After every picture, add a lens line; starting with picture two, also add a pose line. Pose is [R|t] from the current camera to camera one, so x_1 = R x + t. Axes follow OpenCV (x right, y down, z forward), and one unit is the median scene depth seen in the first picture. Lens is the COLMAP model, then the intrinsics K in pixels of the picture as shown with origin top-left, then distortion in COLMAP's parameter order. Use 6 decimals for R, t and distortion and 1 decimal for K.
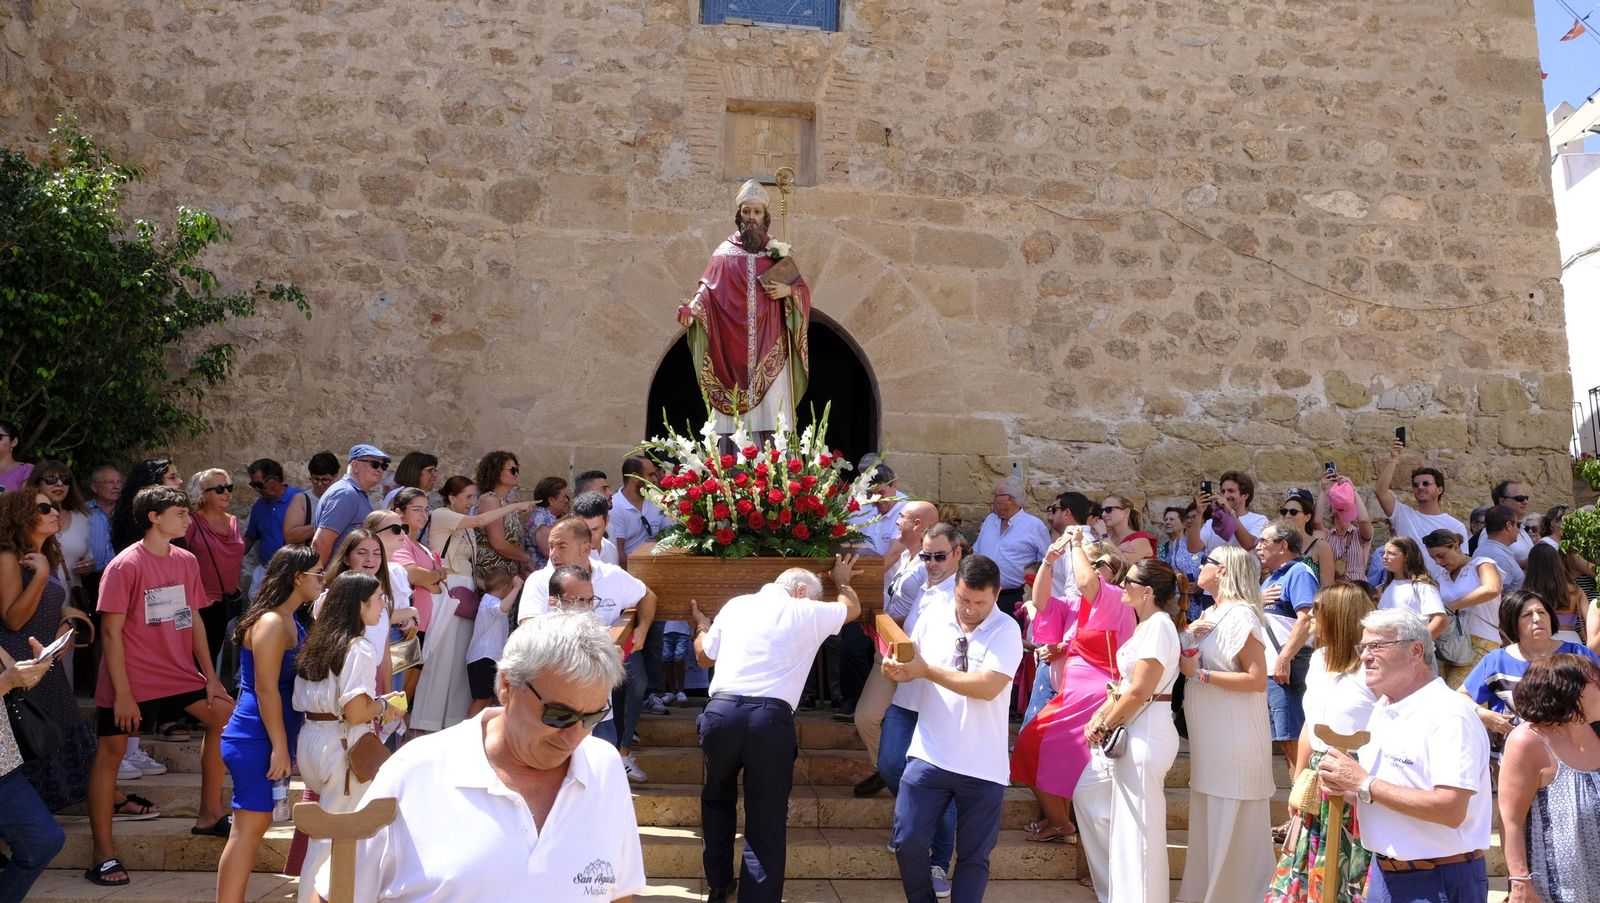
lens RADIAL K [[1113.0, 0, 796.1], [0, 1113.0, 450.4], [0, 0, 1]] dist [-0.033717, 0.012937]
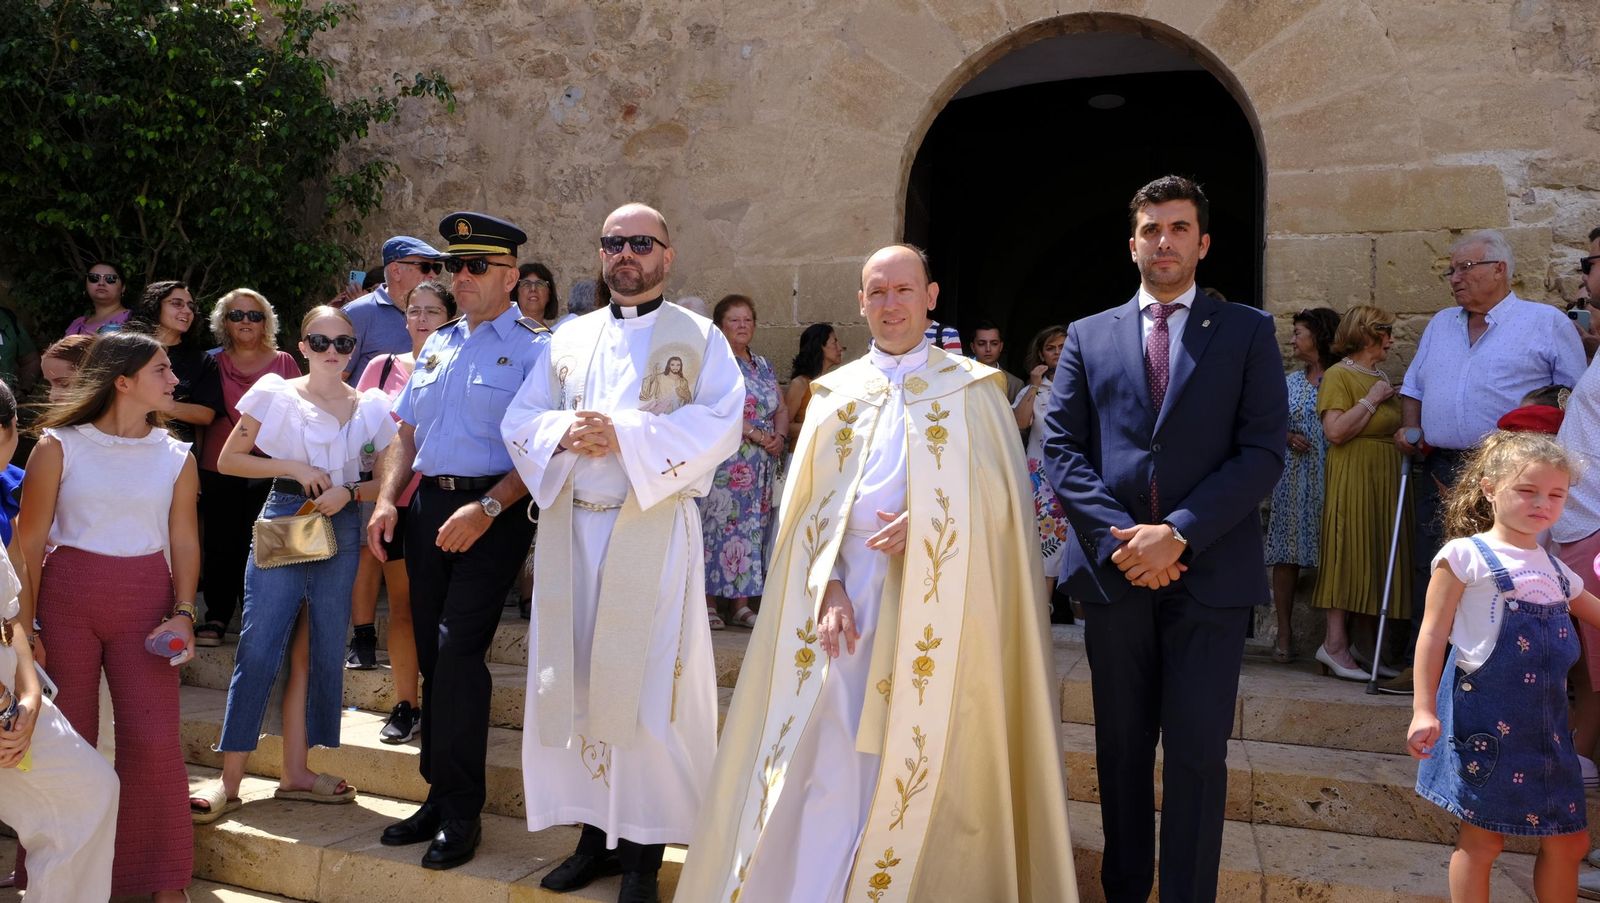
lens RADIAL K [[1113.0, 0, 794.0], [0, 1113.0, 454.3], [0, 0, 1]] dist [-0.033717, 0.012937]
pose [[0.904042, -0.008965, -0.427351, 0.102194], [0.042298, 0.996749, 0.068570, 0.068876], [0.425347, -0.080067, 0.901482, 0.339879]]
